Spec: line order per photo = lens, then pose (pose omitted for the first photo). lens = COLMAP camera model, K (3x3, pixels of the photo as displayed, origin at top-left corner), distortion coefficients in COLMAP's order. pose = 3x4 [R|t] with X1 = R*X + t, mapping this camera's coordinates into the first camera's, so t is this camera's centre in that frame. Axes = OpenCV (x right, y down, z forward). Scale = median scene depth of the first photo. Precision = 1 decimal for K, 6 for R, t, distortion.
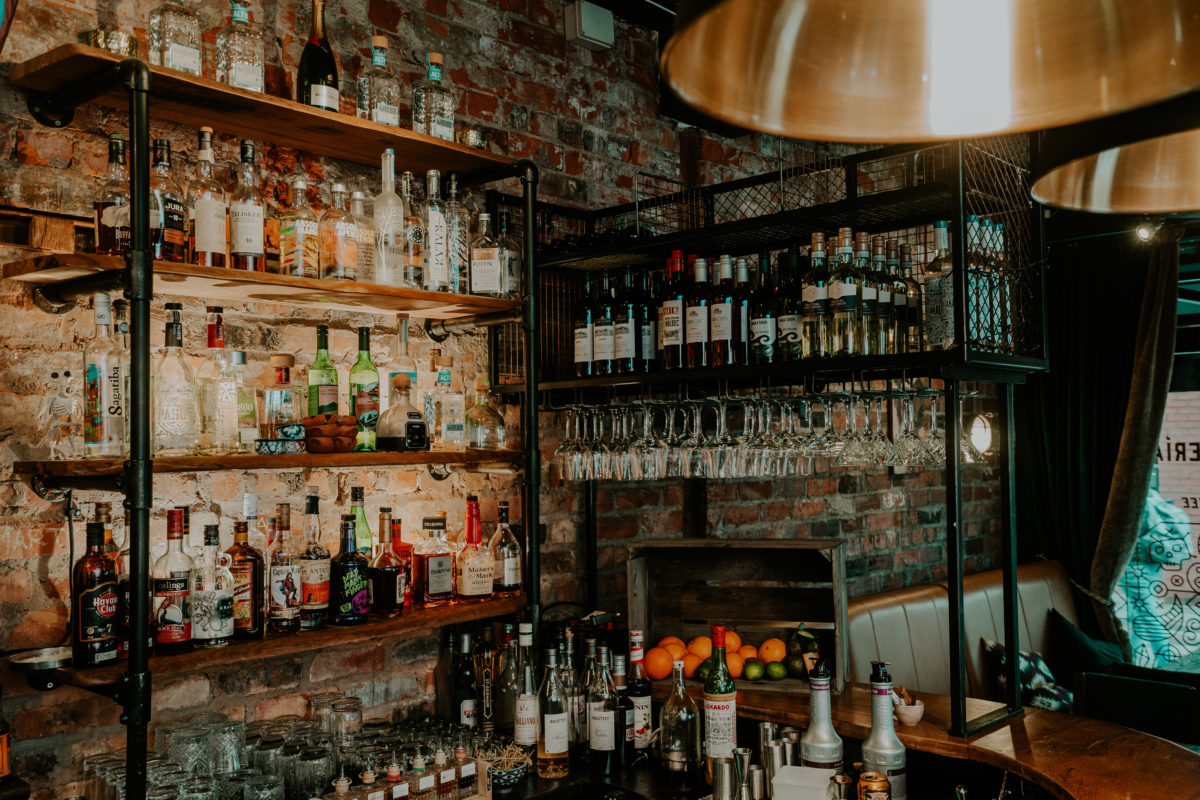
lens RADIAL K [[1088.5, 0, 607.5], [0, 1088.5, 394.3], [0, 0, 1]] dist [0.011223, 0.046384]
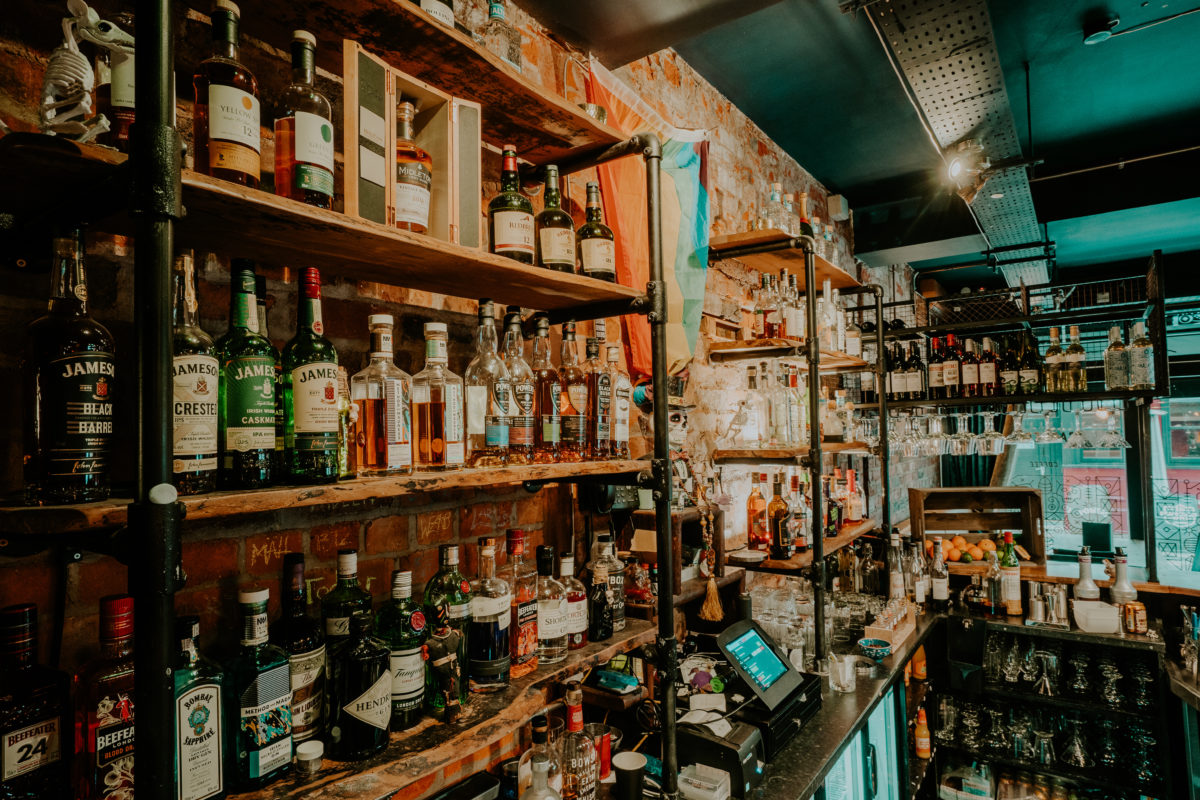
lens RADIAL K [[678.4, 0, 601.3], [0, 678.4, 402.6], [0, 0, 1]] dist [-0.005353, -0.000183]
pose [[0.991231, -0.001062, 0.132139, -0.716312], [0.001201, 0.999999, -0.000974, -0.014339], [-0.132138, 0.001124, 0.991231, -0.082724]]
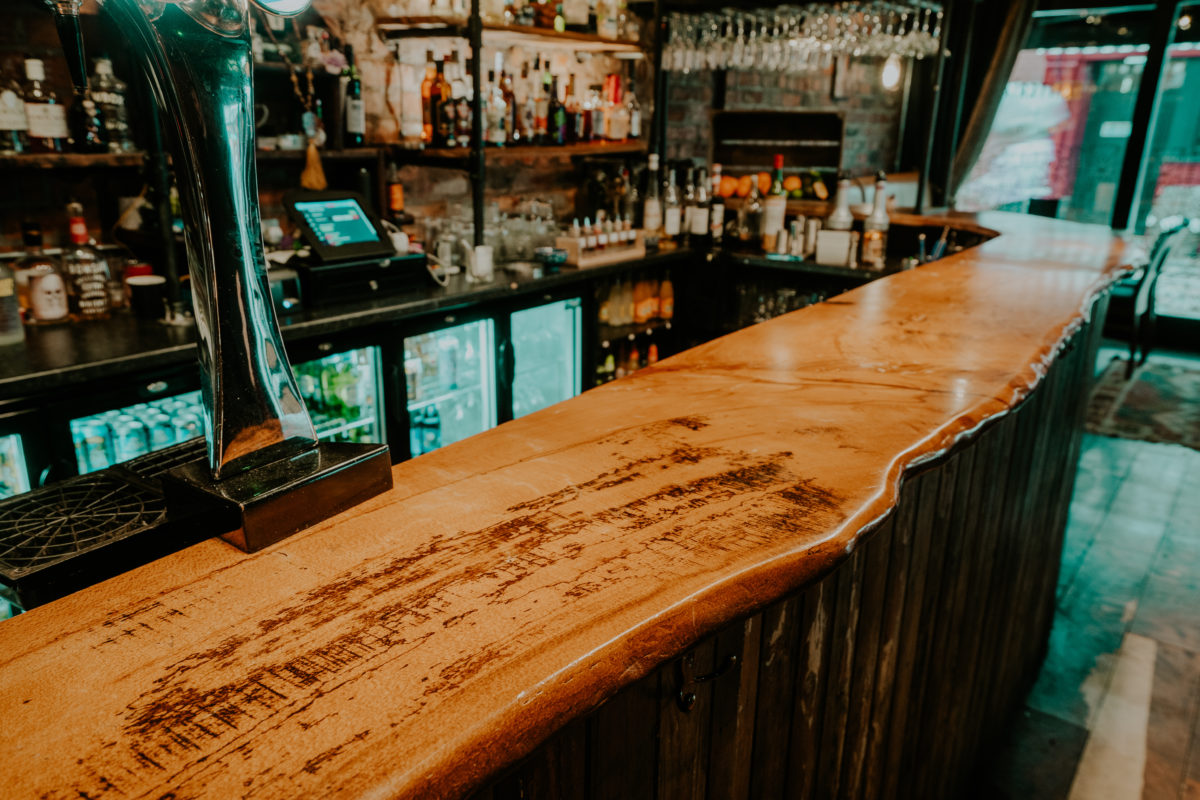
lens RADIAL K [[932.5, 0, 600.6], [0, 932.5, 406.0], [0, 0, 1]] dist [0.038447, 0.001776]
pose [[0.993449, 0.002340, 0.114256, -0.304099], [-0.041185, 0.939939, 0.338848, 0.093355], [-0.106601, -0.341334, 0.933878, -0.393210]]
